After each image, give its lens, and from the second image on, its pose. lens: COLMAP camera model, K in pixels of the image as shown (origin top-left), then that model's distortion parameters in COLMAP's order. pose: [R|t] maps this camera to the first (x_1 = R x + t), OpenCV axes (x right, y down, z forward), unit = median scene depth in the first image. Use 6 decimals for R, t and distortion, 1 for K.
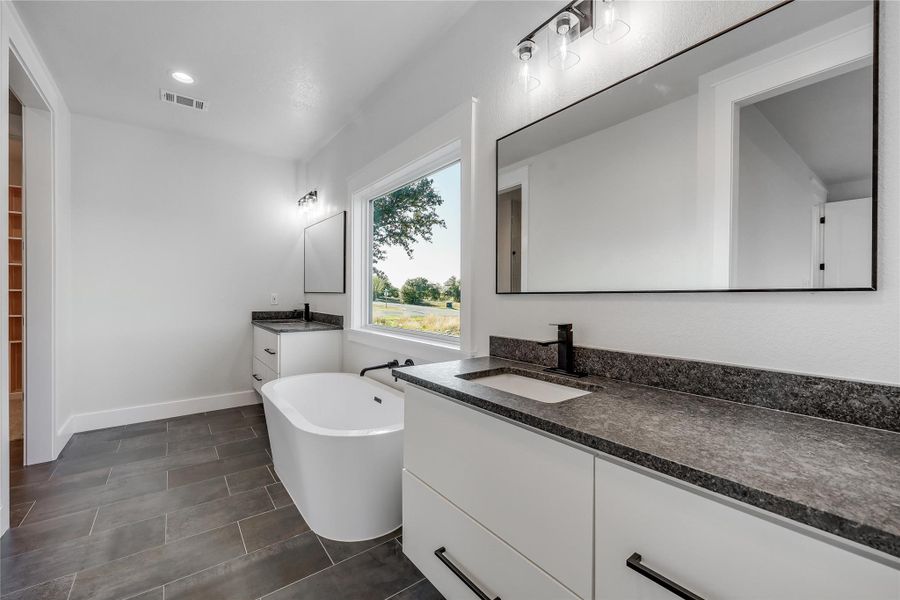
lens RADIAL K [[363.6, 0, 451.5], [0, 363.6, 297.5], [0, 0, 1]] dist [-0.003024, 0.000277]
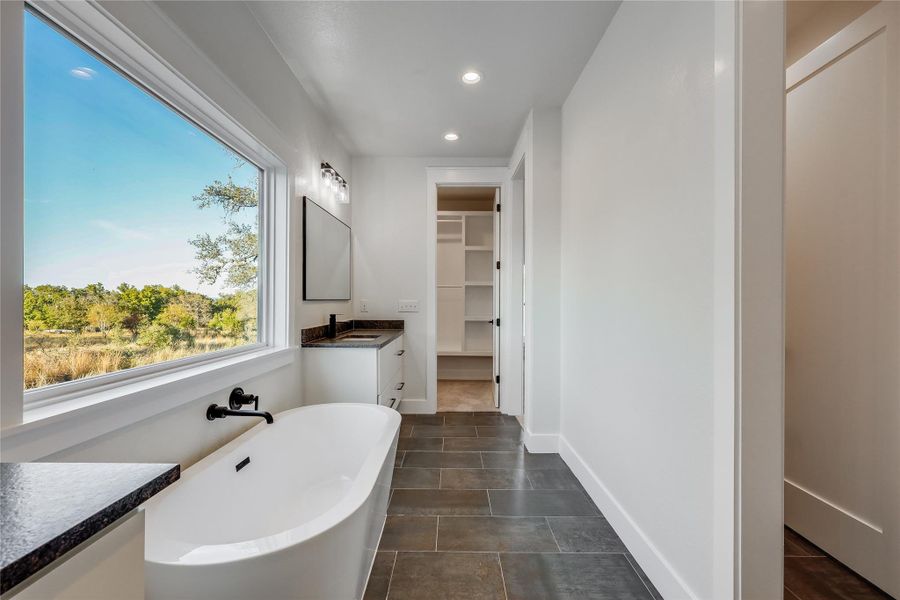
lens RADIAL K [[363.6, 0, 450.0], [0, 363.6, 299.5], [0, 0, 1]] dist [-0.003024, 0.000277]
pose [[-0.782372, -0.010254, 0.622726, -1.345730], [-0.006510, 0.999944, 0.008287, -0.026508], [-0.622777, 0.002430, -0.782396, 1.928531]]
